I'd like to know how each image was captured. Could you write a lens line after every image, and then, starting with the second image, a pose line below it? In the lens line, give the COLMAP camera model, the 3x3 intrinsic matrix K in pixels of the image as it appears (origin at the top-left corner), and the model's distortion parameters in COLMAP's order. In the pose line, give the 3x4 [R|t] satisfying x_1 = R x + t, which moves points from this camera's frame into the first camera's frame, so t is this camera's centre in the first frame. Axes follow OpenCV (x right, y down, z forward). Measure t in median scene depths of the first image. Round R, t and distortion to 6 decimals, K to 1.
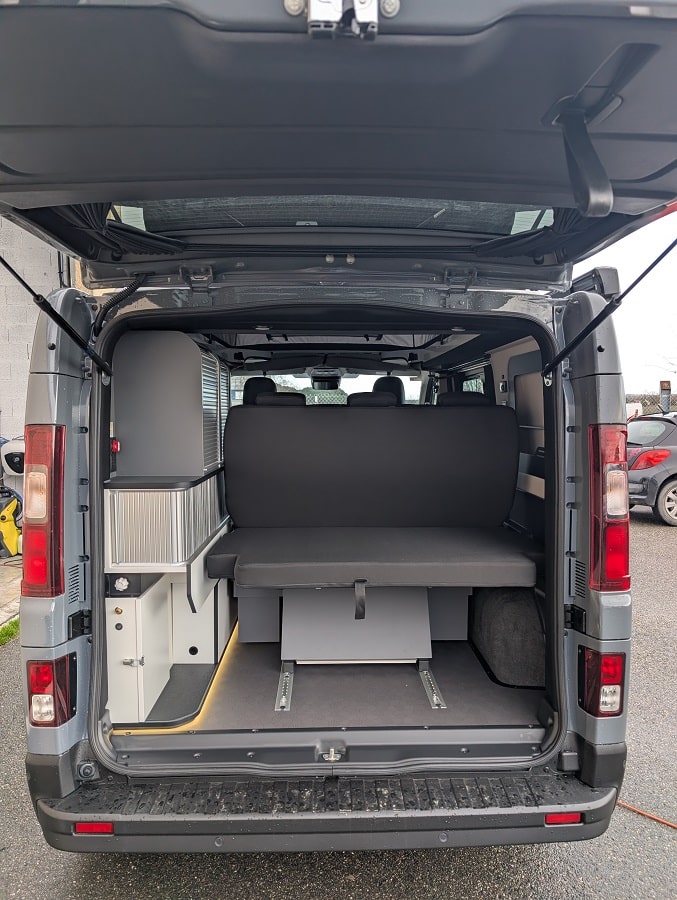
lens RADIAL K [[632.1, 0, 344.4], [0, 632.1, 454.5], [0, 0, 1]] dist [-0.000385, -0.002775]
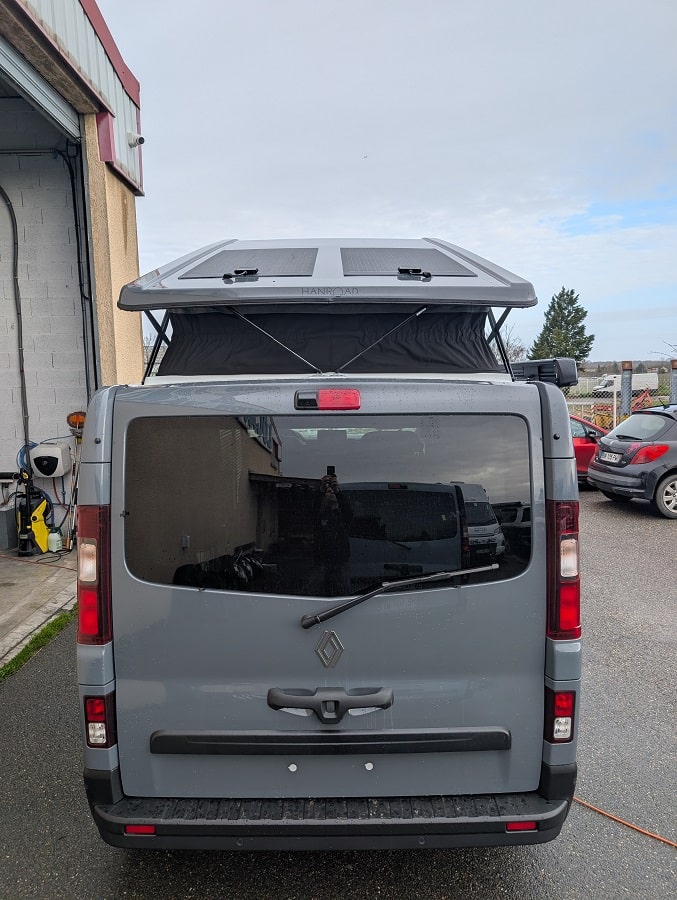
lens RADIAL K [[632.1, 0, 335.6], [0, 632.1, 448.6], [0, 0, 1]] dist [-0.000385, -0.002775]
pose [[0.999447, -0.006097, -0.032683, 0.032295], [0.007317, 0.999276, 0.037332, -0.192800], [0.032431, -0.037551, 0.998768, -0.193670]]
